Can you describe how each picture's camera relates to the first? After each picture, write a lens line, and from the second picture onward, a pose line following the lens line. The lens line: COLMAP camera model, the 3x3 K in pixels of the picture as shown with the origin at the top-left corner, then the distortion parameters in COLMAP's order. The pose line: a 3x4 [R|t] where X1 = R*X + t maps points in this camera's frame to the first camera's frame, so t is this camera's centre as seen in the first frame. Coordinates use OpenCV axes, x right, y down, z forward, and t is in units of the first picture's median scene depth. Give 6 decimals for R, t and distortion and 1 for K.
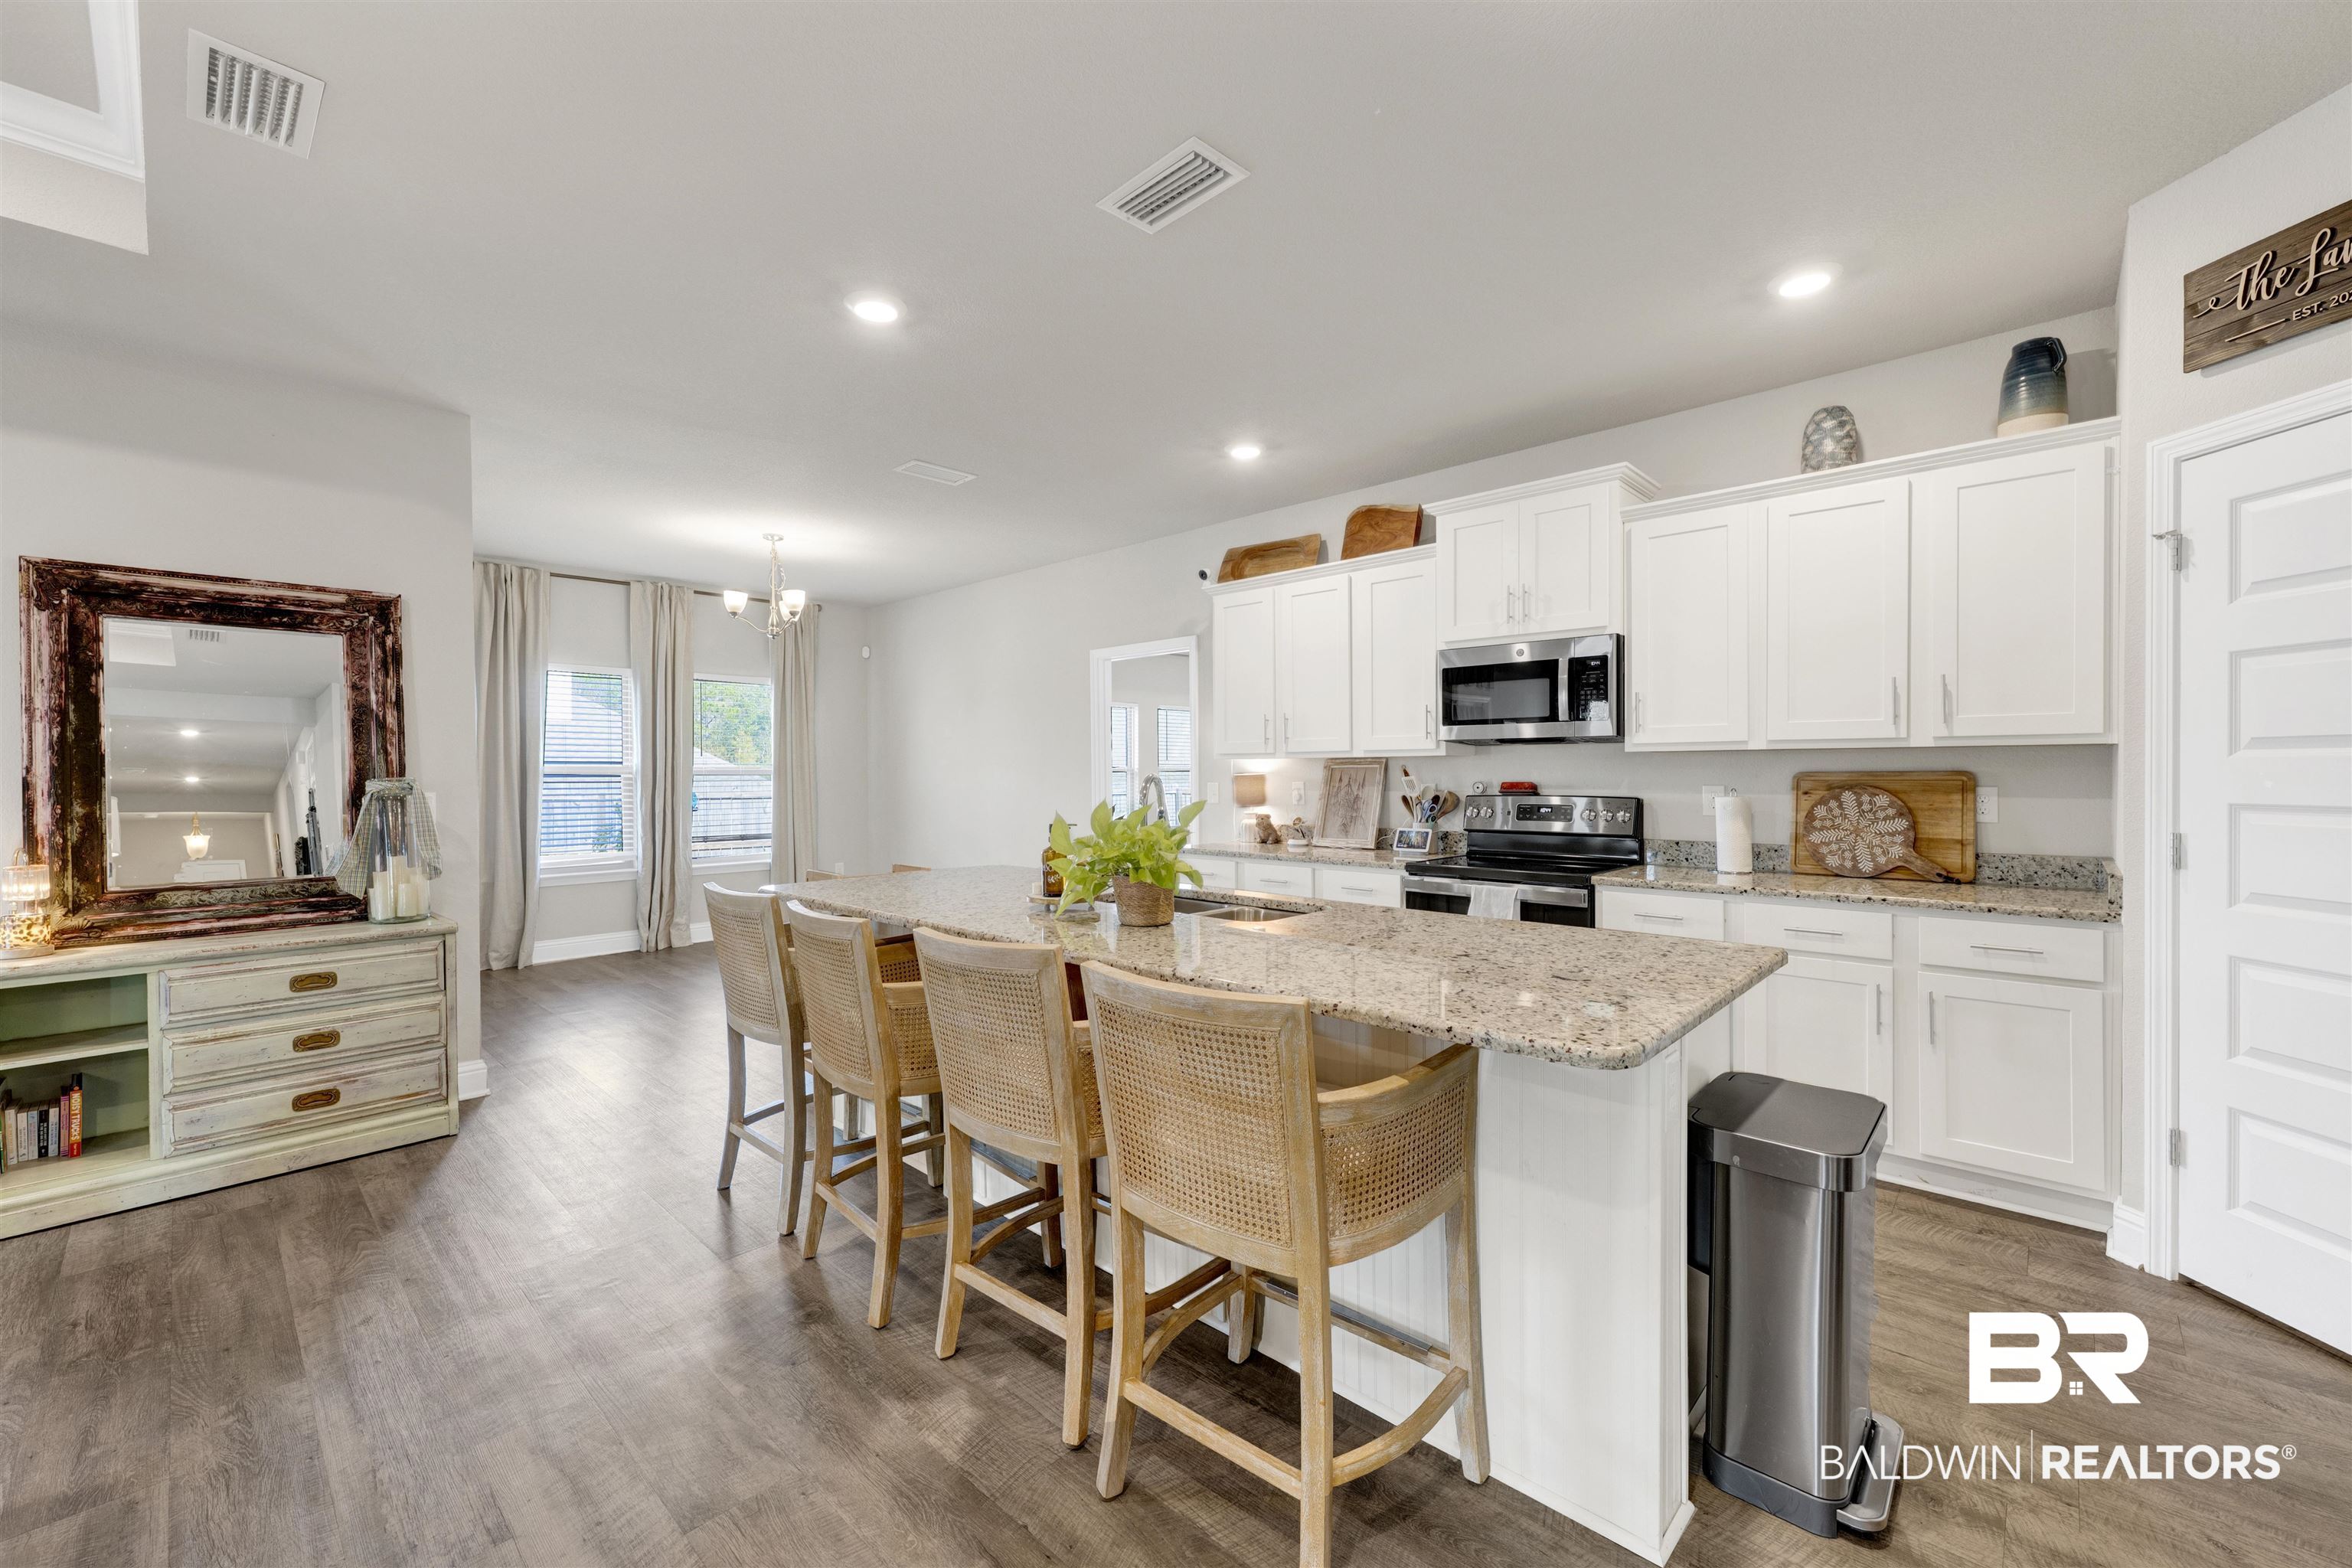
lens RADIAL K [[963.4, 0, 1190.4], [0, 963.4, 777.6], [0, 0, 1]] dist [0.006401, -0.000020]
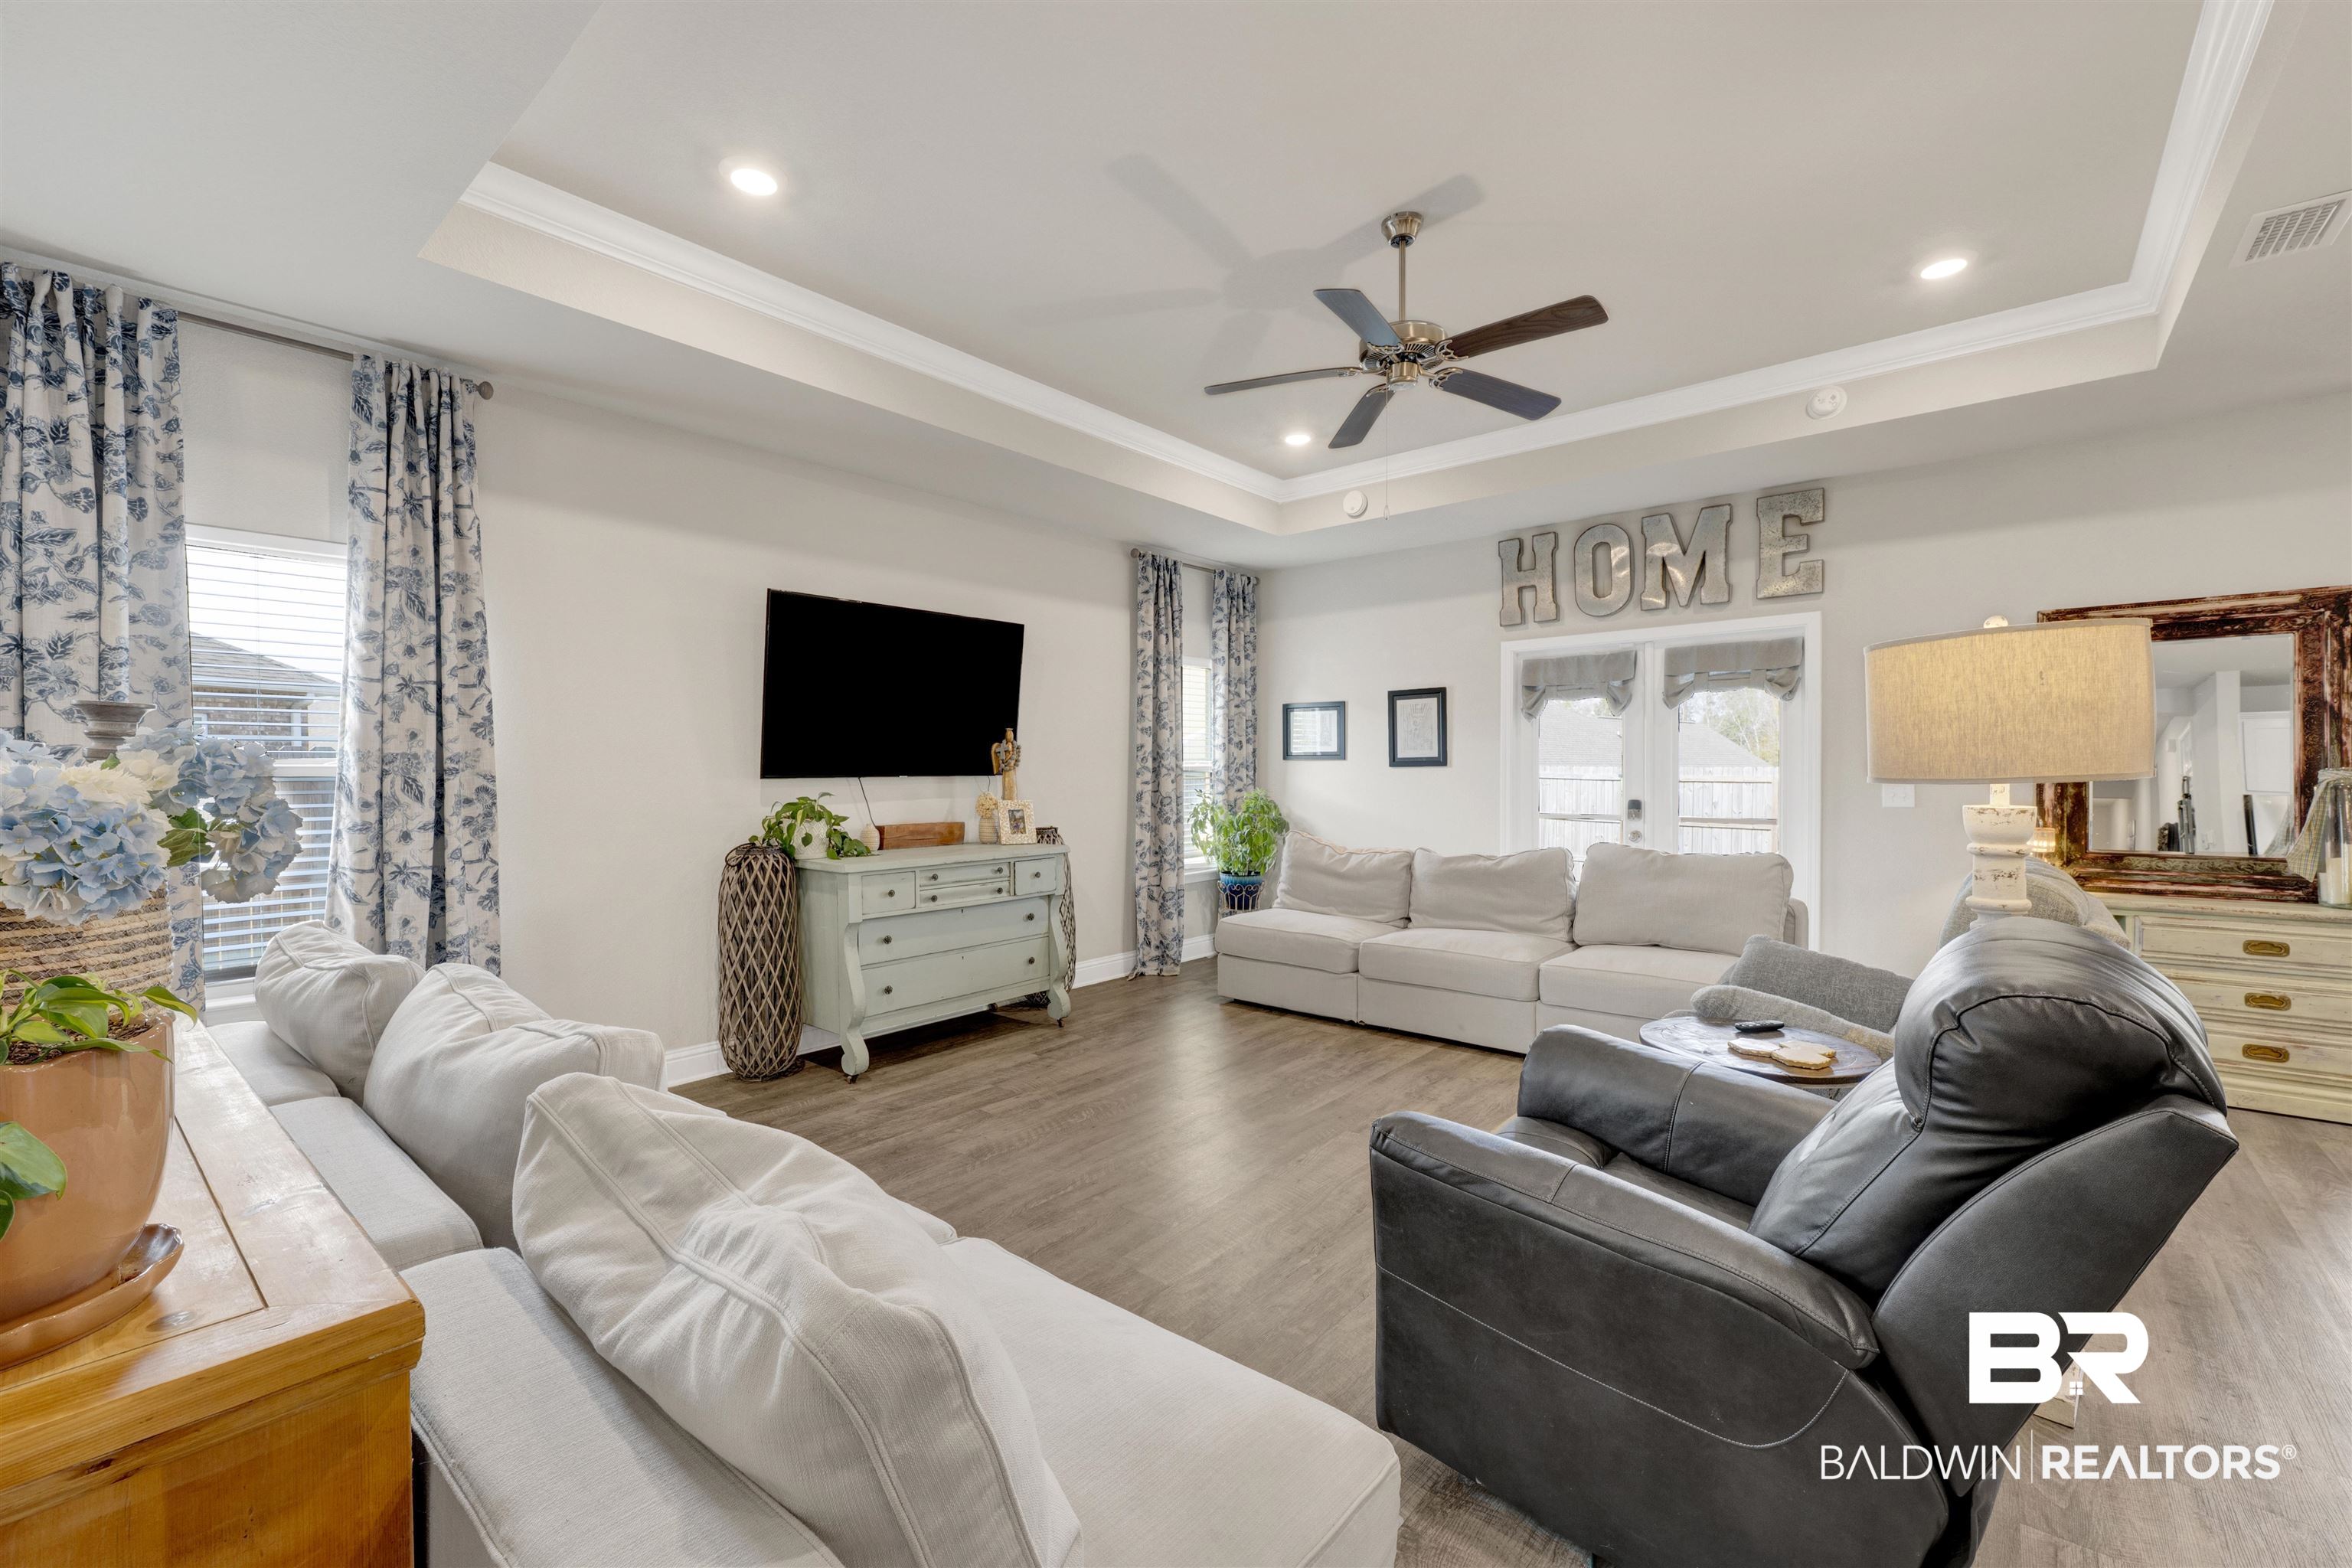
lens RADIAL K [[968.4, 0, 1168.6], [0, 968.4, 791.0], [0, 0, 1]] dist [0.001010, 0.000207]
pose [[0.048190, 0.028261, -0.998438, 0.114706], [-0.001991, 0.999600, 0.028198, -0.001122], [0.998836, 0.000629, 0.048227, -0.245203]]
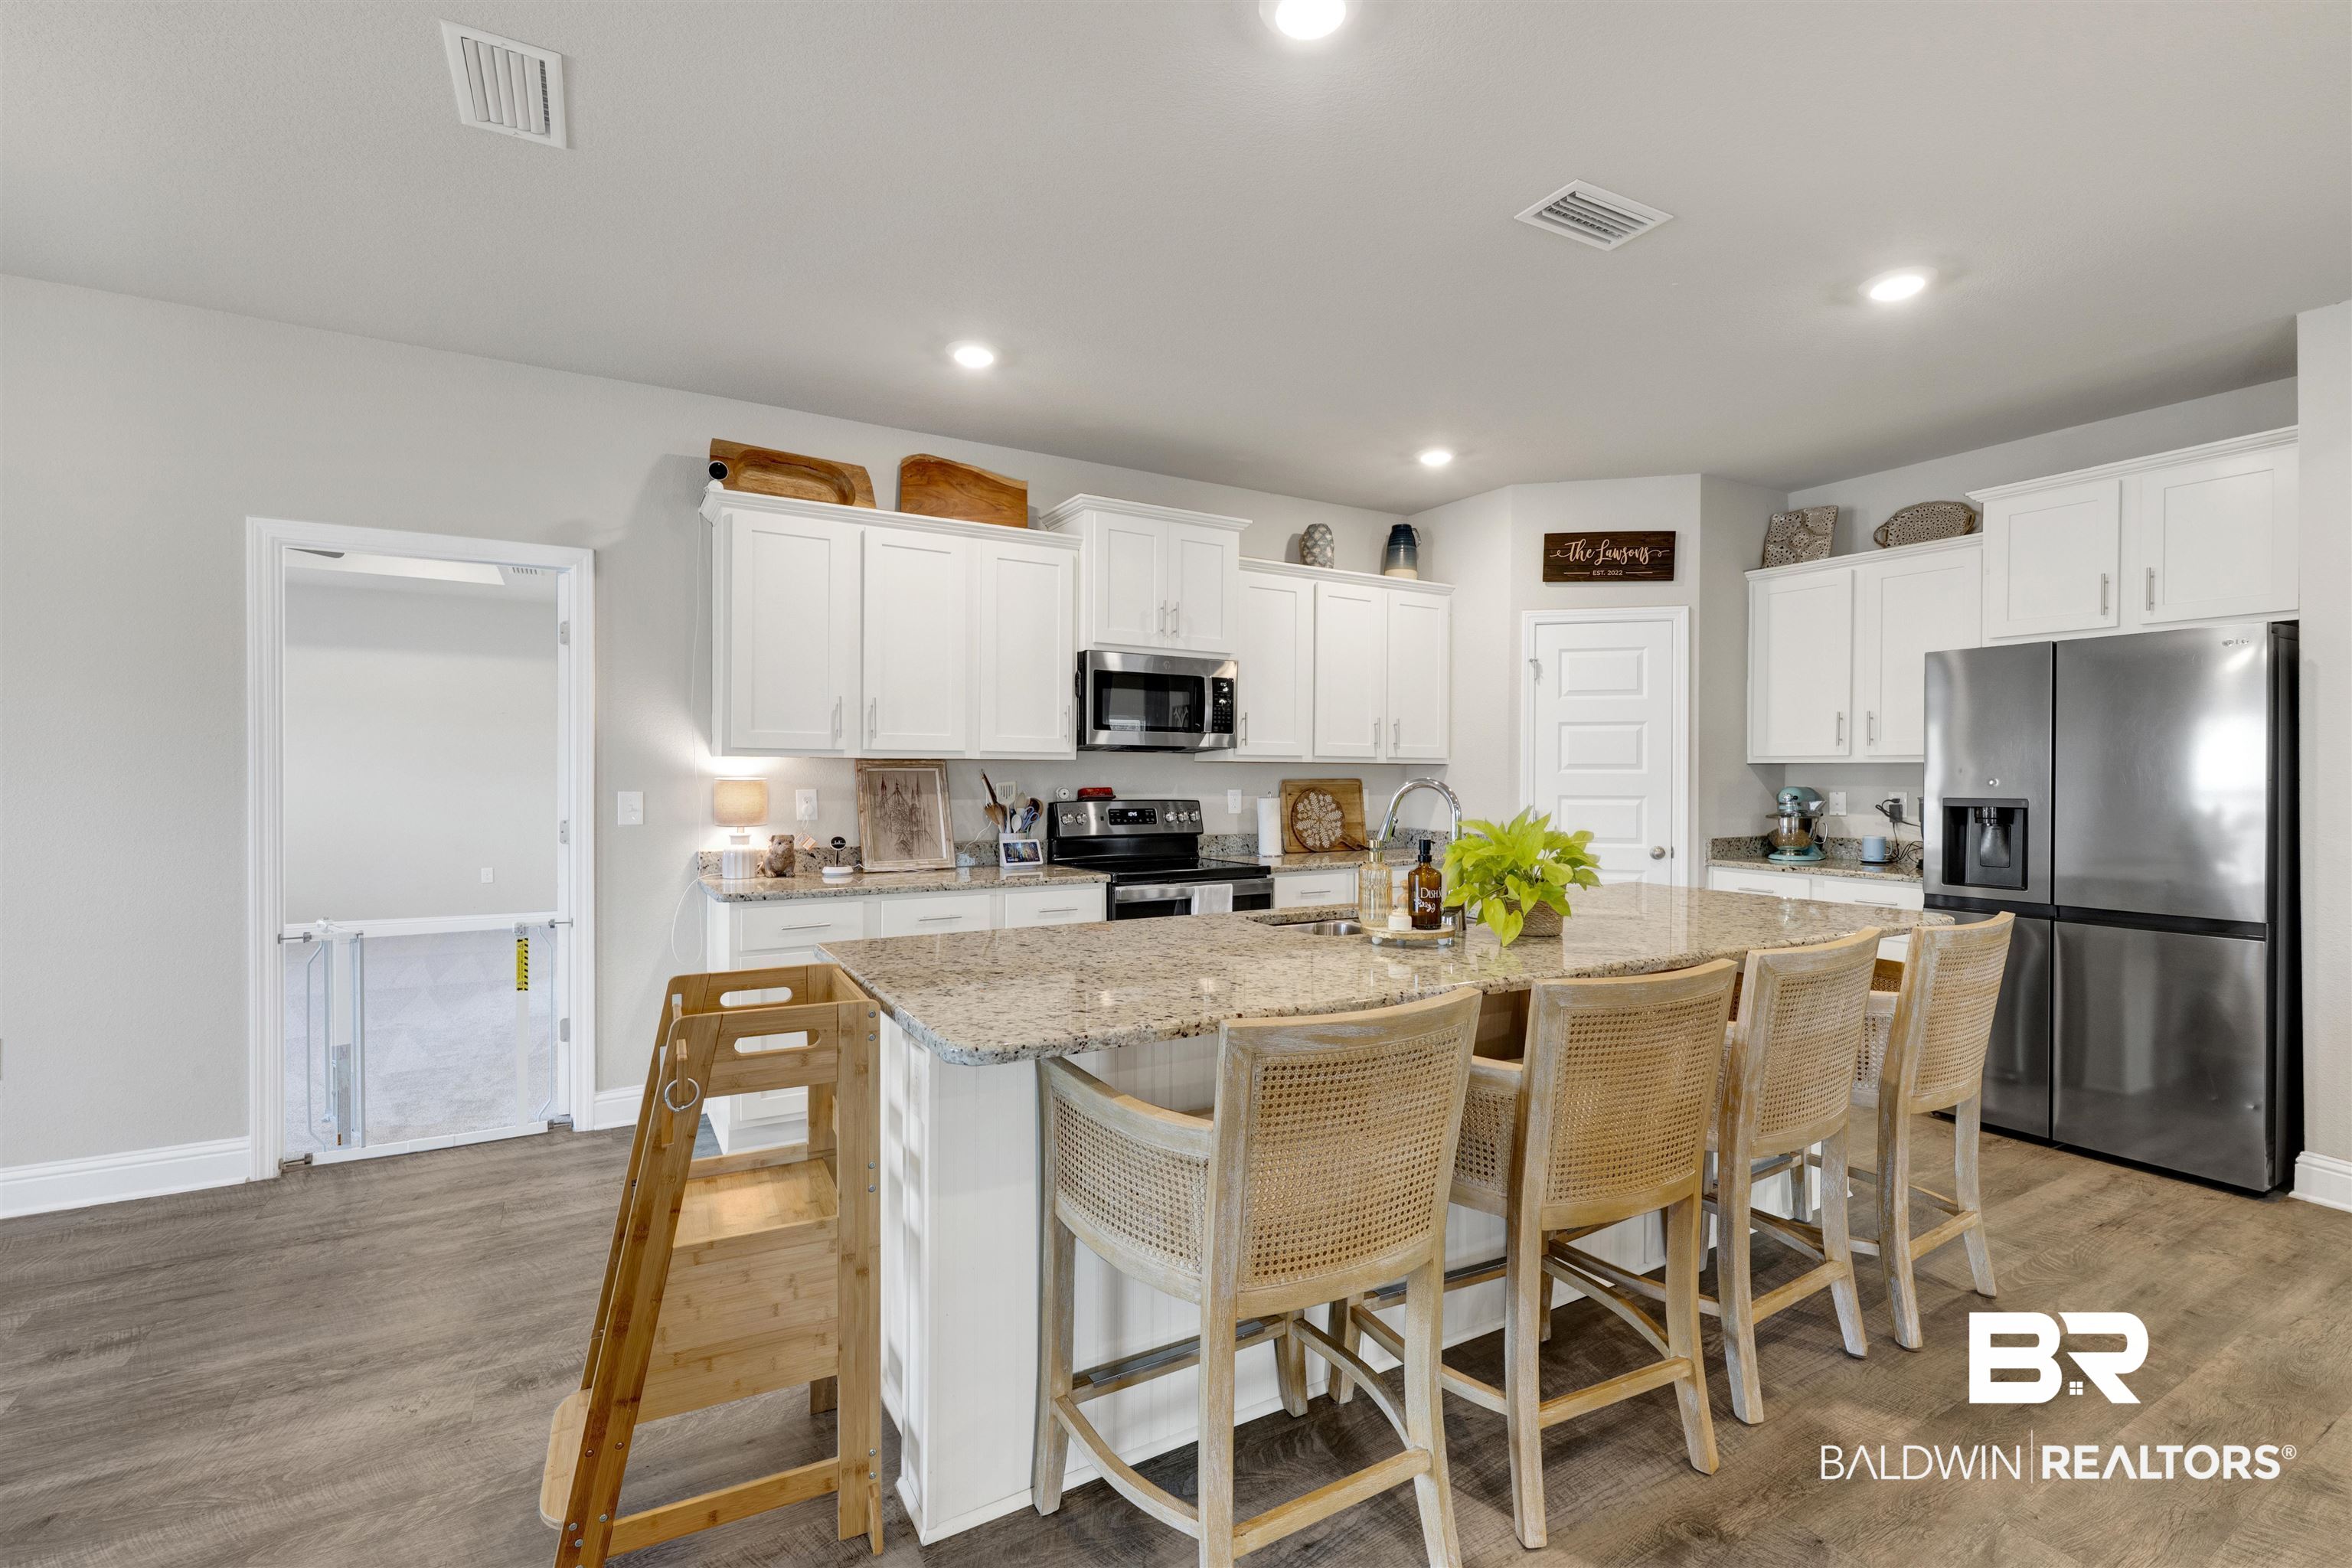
lens RADIAL K [[1007.0, 0, 1176.0], [0, 1007.0, 784.0], [0, 0, 1]] dist [0.000331, 0.000071]
pose [[0.282868, -0.000424, 0.959159, -1.037061], [0.001940, 0.999998, -0.000130, 0.001537], [-0.959157, 0.001897, 0.282868, 0.980613]]
